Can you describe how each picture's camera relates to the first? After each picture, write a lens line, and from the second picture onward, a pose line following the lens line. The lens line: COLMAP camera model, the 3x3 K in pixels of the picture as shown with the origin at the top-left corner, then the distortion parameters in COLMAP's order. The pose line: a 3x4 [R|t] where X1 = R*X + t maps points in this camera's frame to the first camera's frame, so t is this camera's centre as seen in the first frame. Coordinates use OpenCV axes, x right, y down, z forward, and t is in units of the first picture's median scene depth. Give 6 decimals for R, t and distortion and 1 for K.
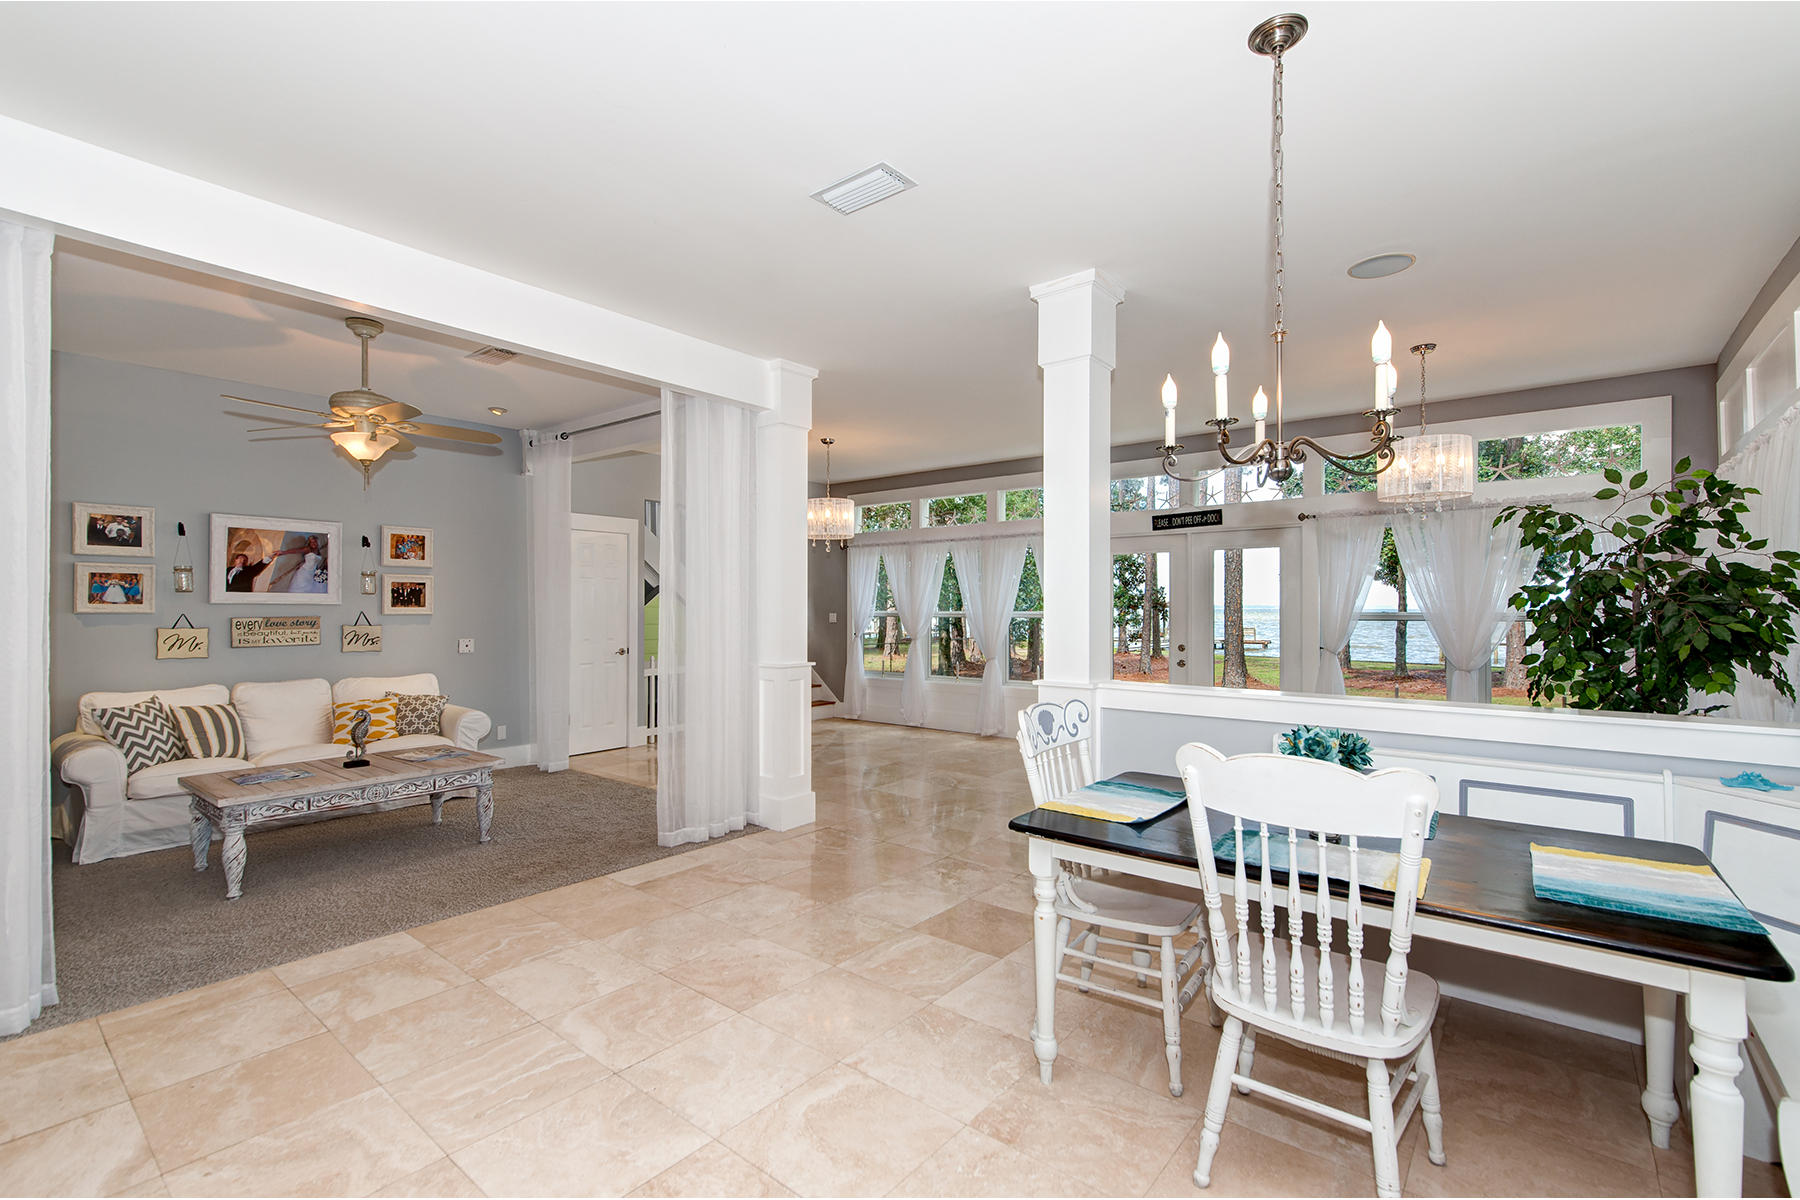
lens RADIAL K [[795.9, 0, 905.2], [0, 795.9, 603.1], [0, 0, 1]] dist [0.000205, 0.000001]
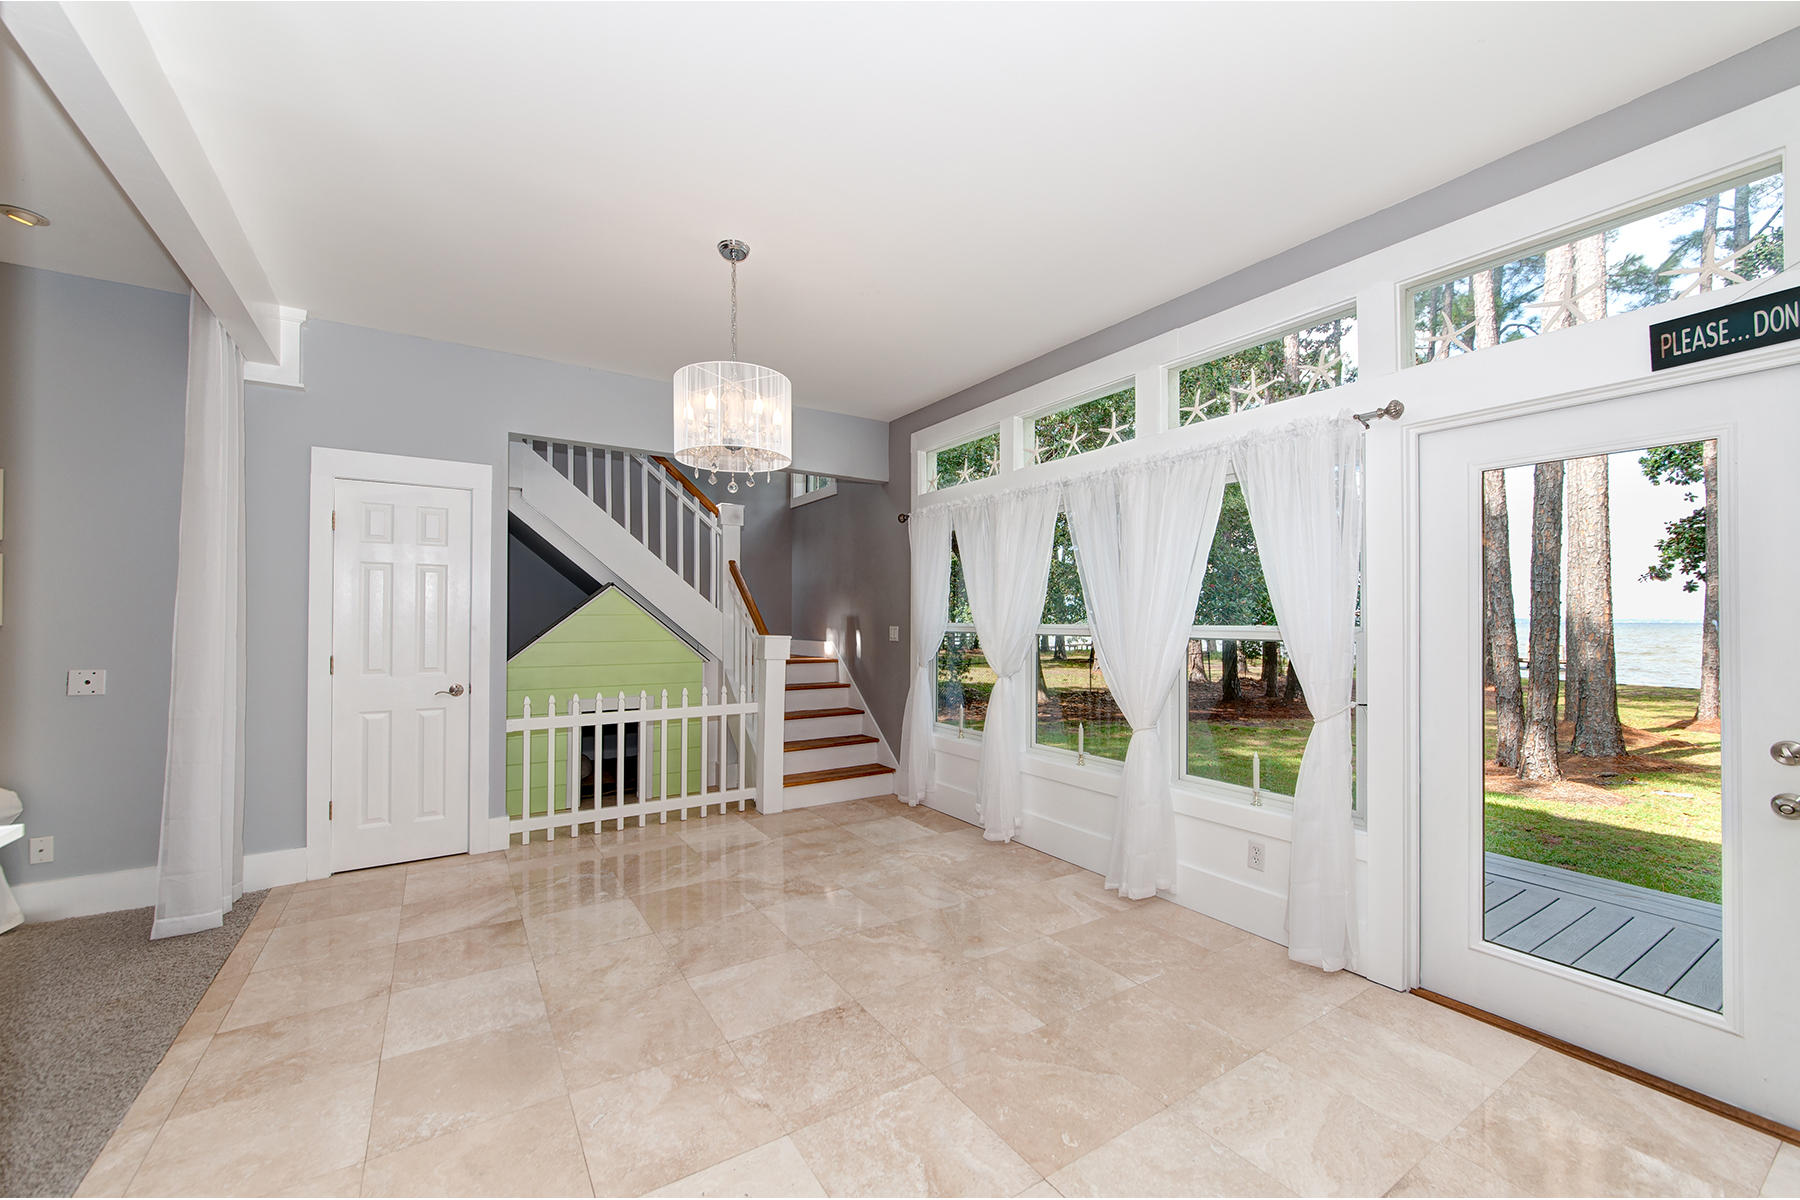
lens RADIAL K [[707.4, 0, 891.3], [0, 707.4, 613.4], [0, 0, 1]] dist [0.000107, 0.000001]
pose [[0.944327, 0.000364, -0.329007, 0.108974], [-0.001249, 0.999996, -0.002476, 0.005312], [0.329005, 0.002749, 0.944324, 0.583982]]
